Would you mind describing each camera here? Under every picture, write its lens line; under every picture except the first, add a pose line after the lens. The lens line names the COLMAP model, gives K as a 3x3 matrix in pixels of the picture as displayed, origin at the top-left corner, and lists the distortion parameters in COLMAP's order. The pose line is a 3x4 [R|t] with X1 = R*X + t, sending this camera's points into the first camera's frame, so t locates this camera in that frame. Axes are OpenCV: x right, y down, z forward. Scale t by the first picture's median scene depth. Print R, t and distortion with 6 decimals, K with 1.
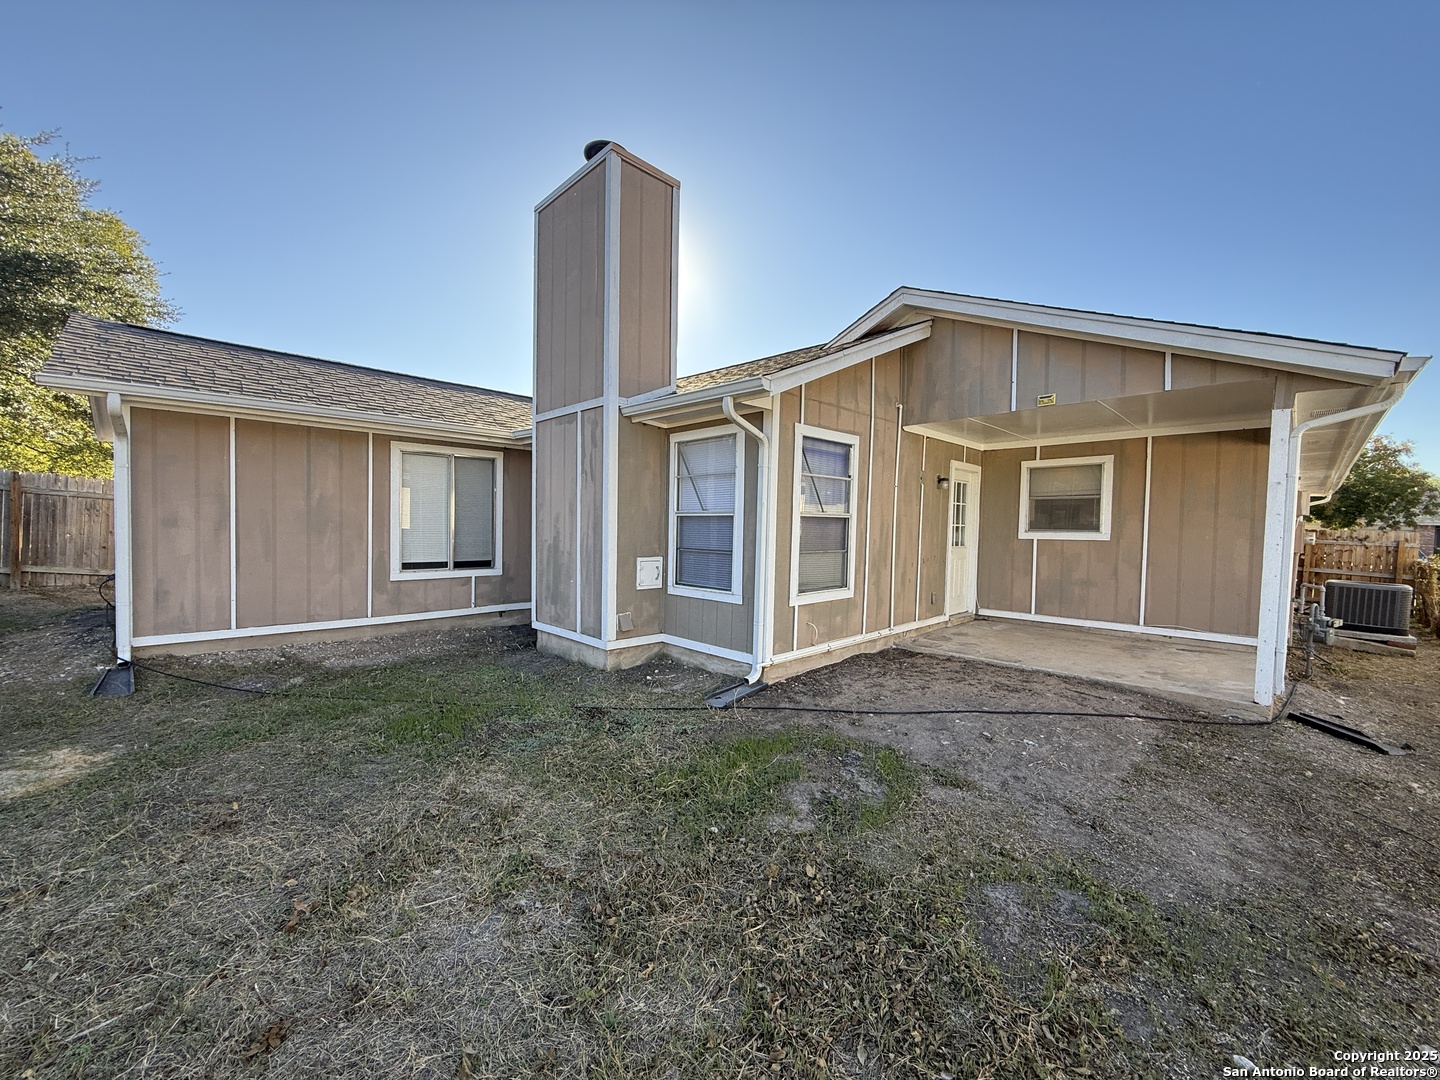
lens RADIAL K [[573.8, 0, 716.7], [0, 573.8, 537.5], [0, 0, 1]] dist [0.003220, 0.000176]
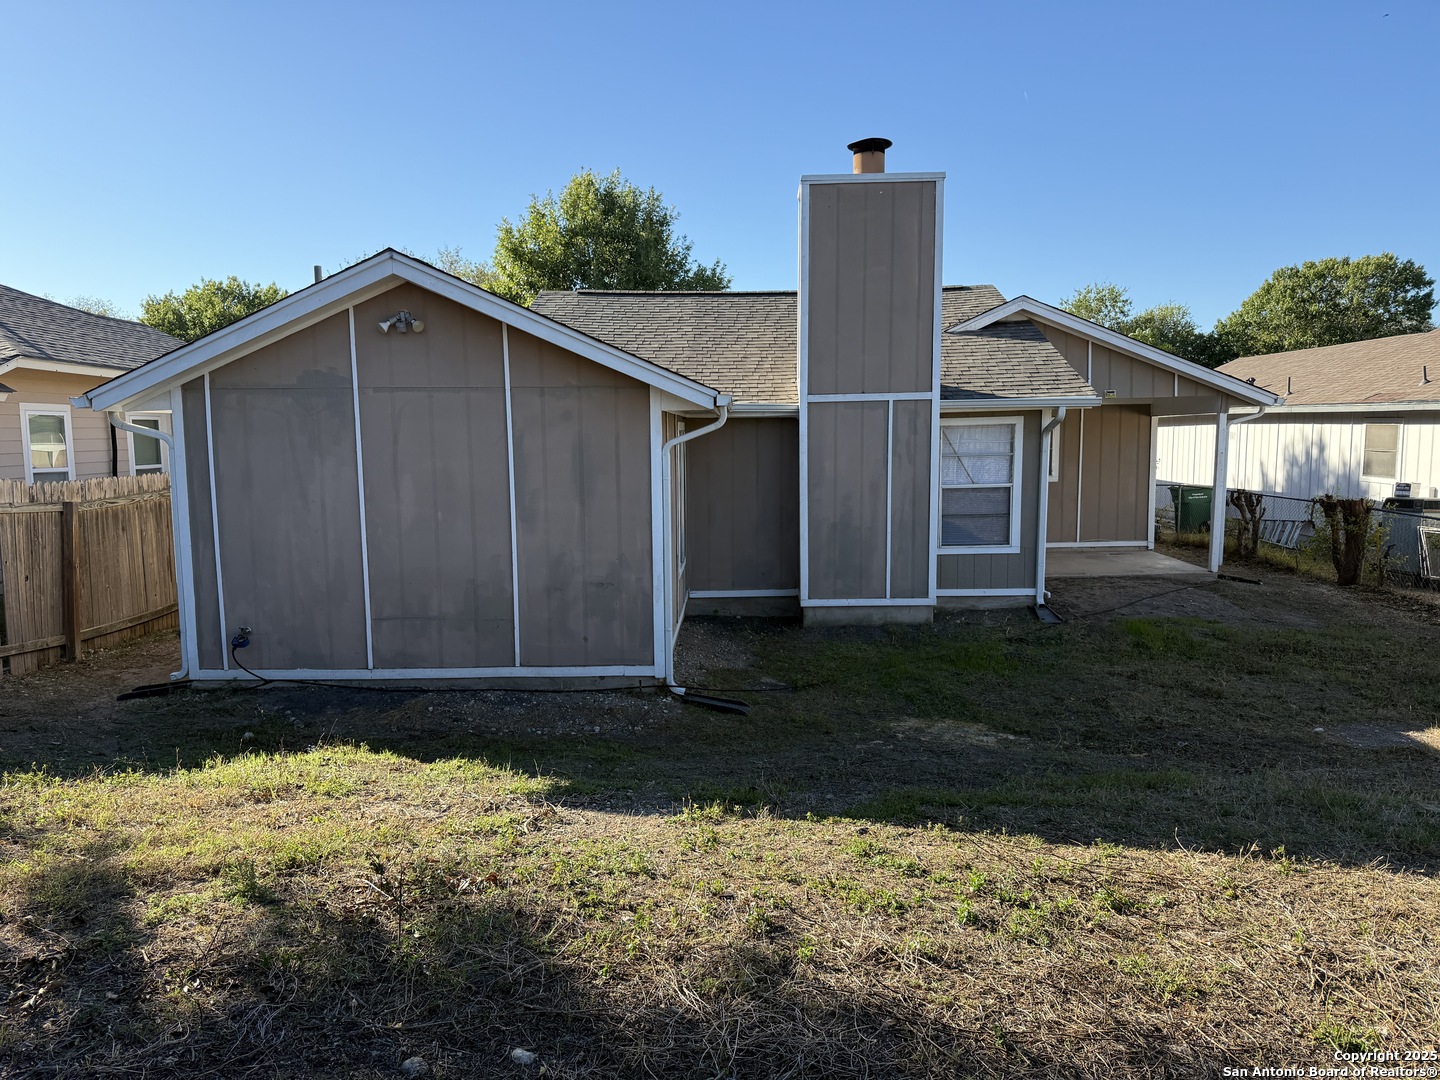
lens RADIAL K [[1010.7, 0, 721.5], [0, 1010.7, 540.5], [0, 0, 1]] dist [0.059398, -0.069505]
pose [[0.706792, -0.112265, 0.698456, -1.863419], [0.037422, 0.991879, 0.121559, -0.201238], [-0.706431, -0.059780, 0.705253, -0.160916]]
